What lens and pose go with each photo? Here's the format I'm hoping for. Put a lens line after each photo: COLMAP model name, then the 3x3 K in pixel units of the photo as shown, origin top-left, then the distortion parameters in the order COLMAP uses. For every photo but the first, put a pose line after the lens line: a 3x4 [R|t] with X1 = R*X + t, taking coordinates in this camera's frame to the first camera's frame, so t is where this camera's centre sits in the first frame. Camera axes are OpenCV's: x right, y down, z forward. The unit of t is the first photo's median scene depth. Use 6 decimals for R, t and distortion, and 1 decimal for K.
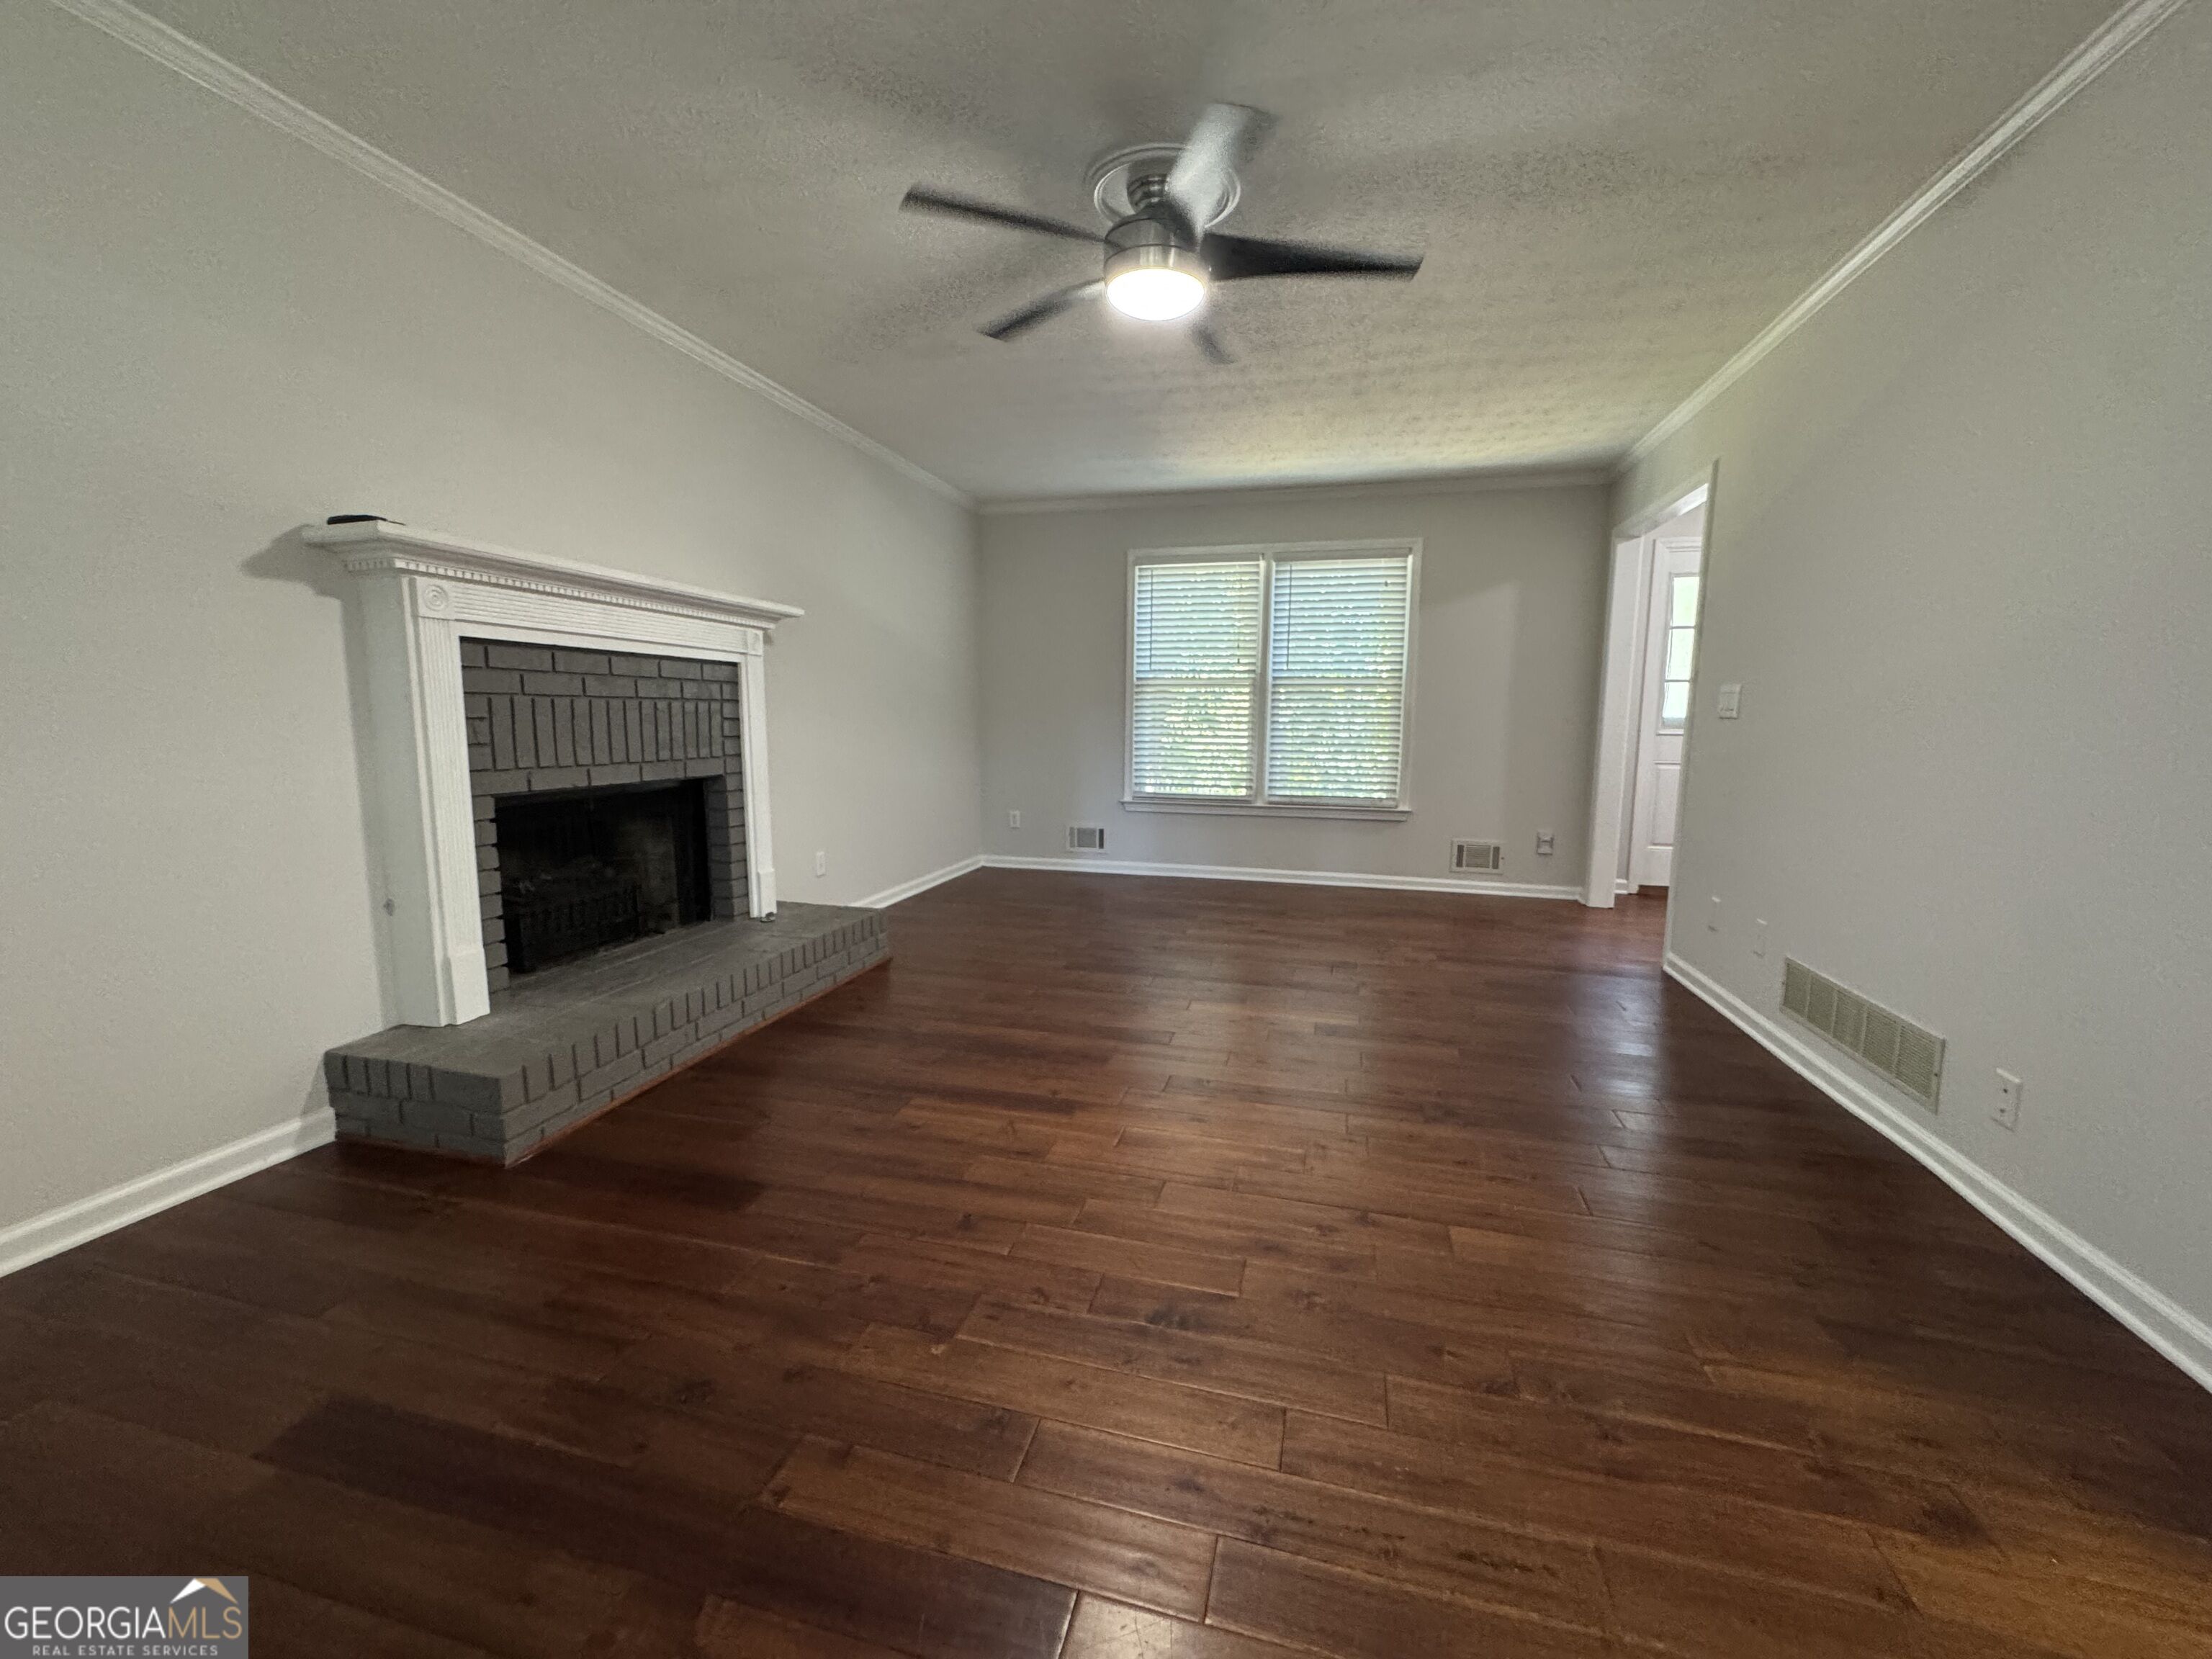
lens RADIAL K [[884.0, 0, 1100.2], [0, 884.0, 830.4], [0, 0, 1]] dist [-0.002704, 0.000066]
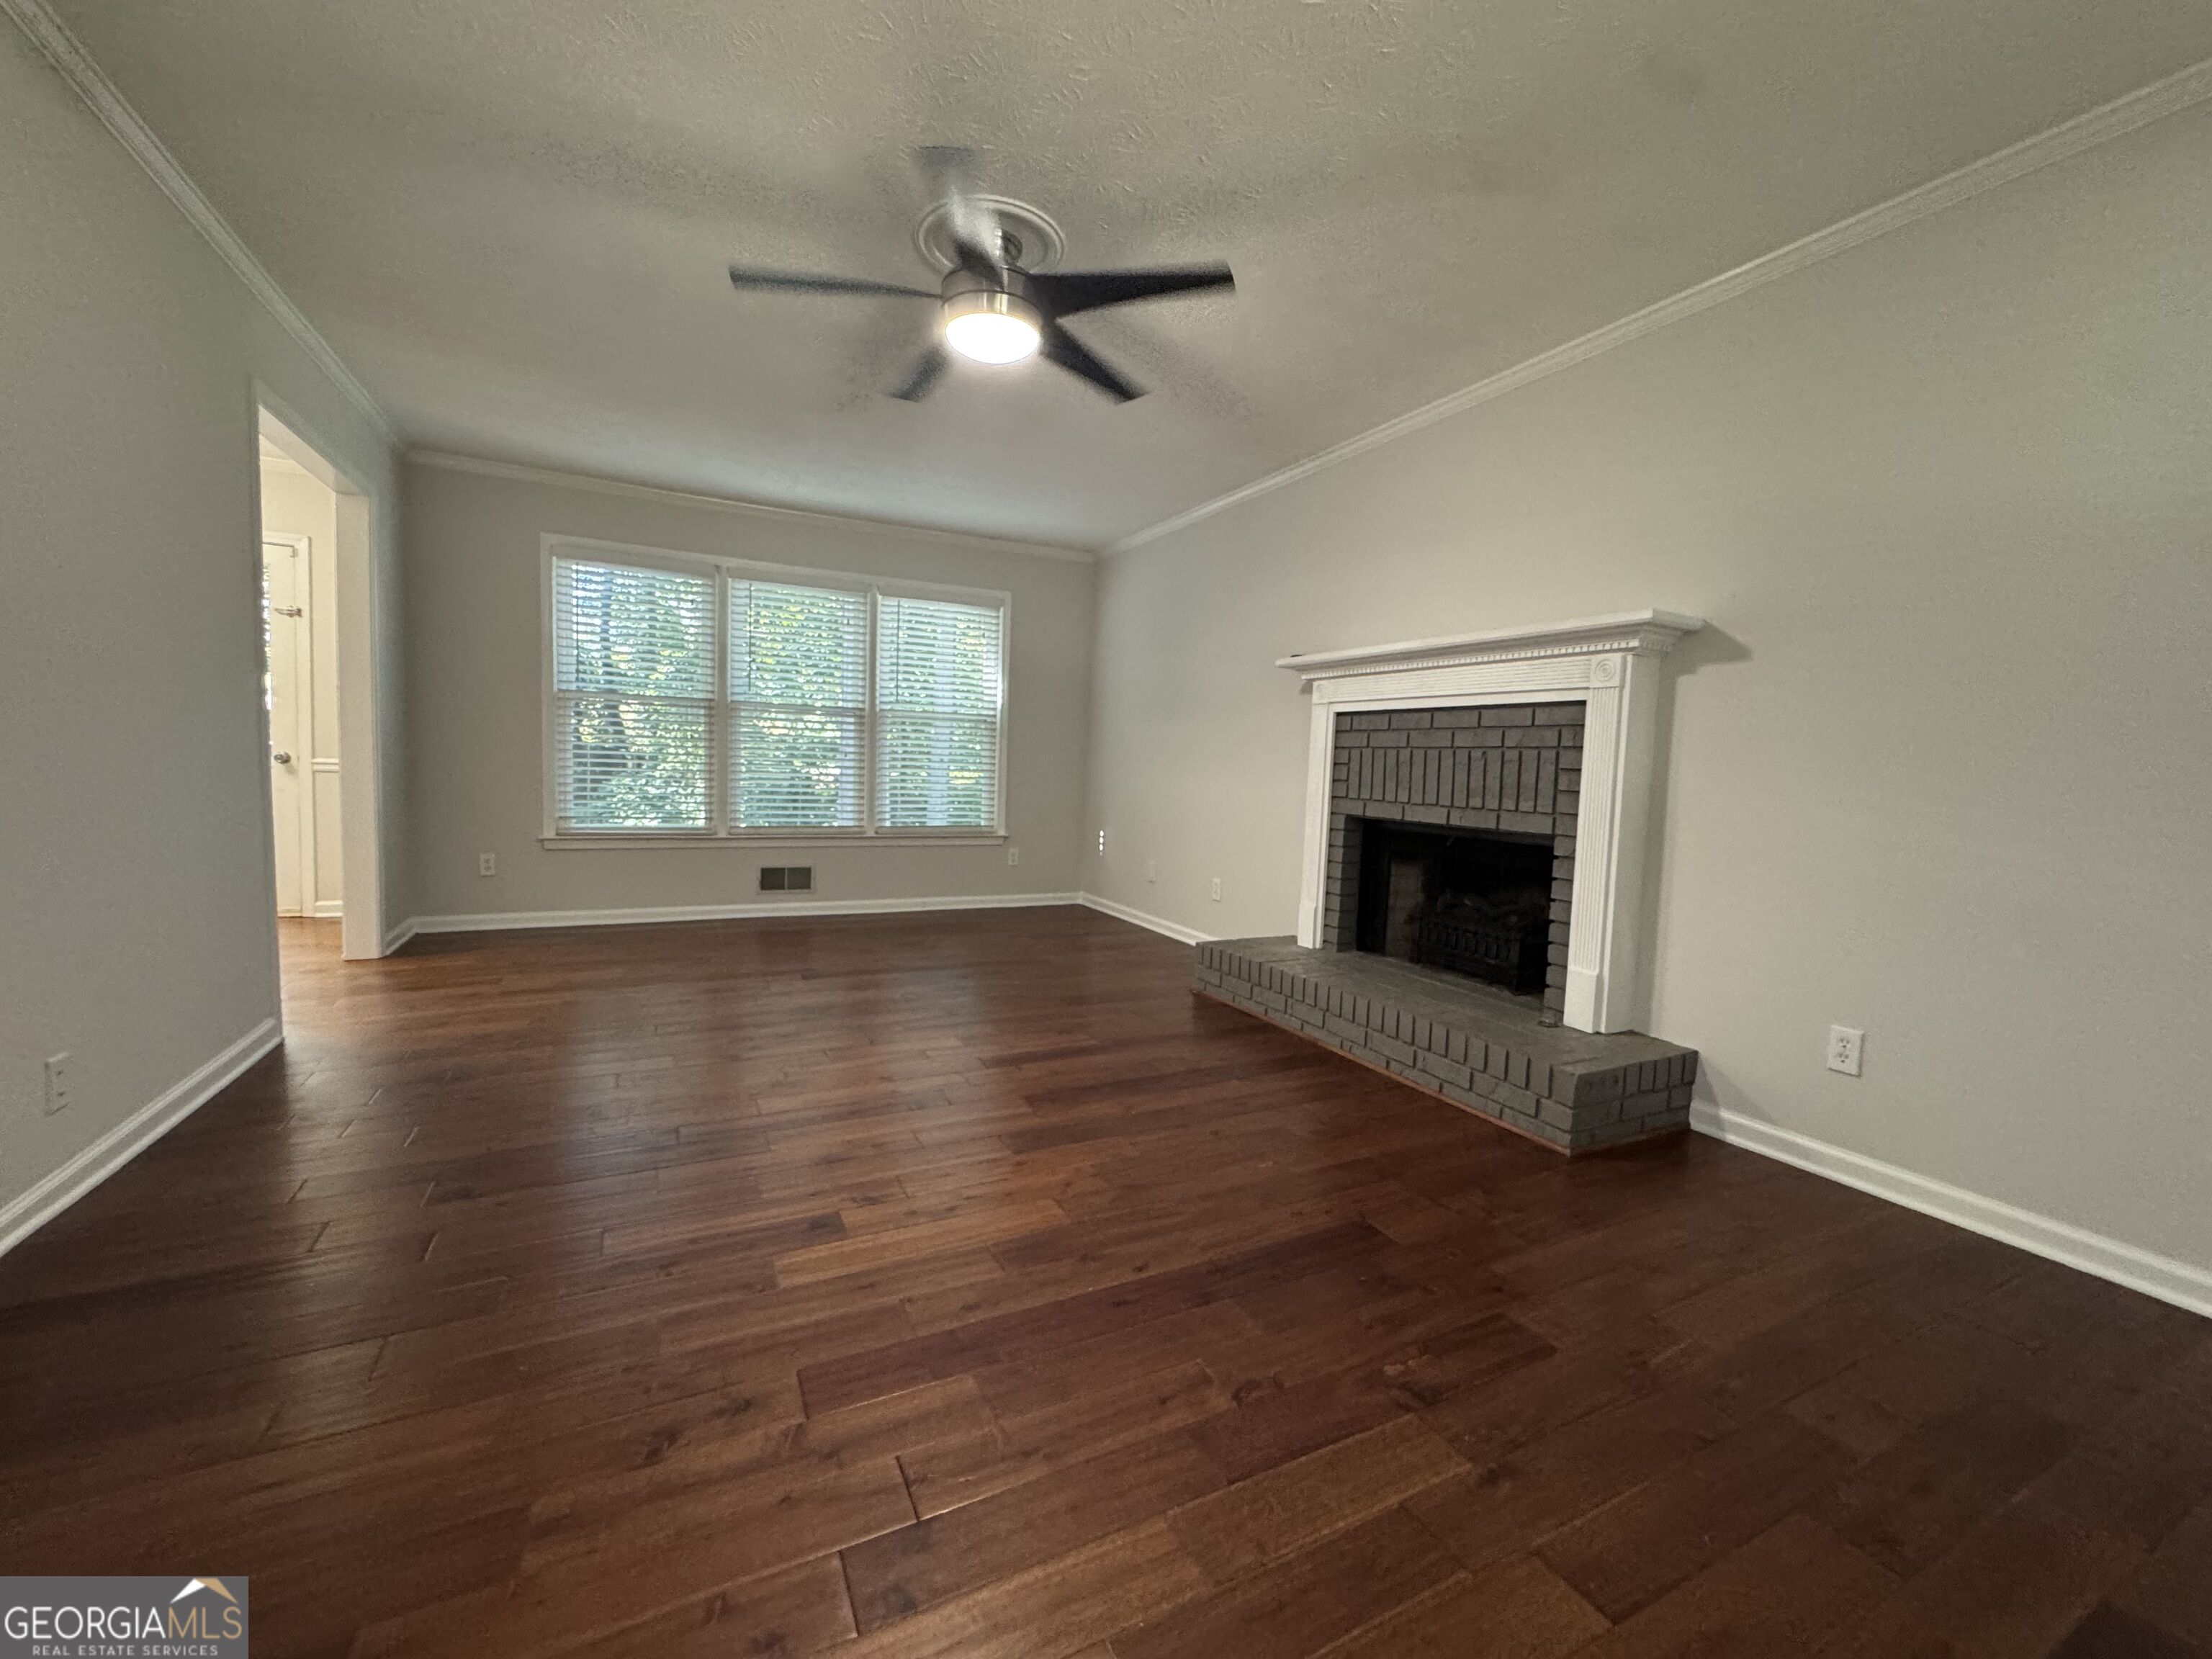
lens RADIAL K [[884.0, 0, 1096.9], [0, 884.0, 826.4], [0, 0, 1]] dist [-0.002704, 0.000066]
pose [[-0.742929, 0.012133, -0.669260, 0.535440], [-0.128047, 0.978795, 0.159886, -0.174843], [0.657008, 0.204481, -0.725622, 1.538133]]
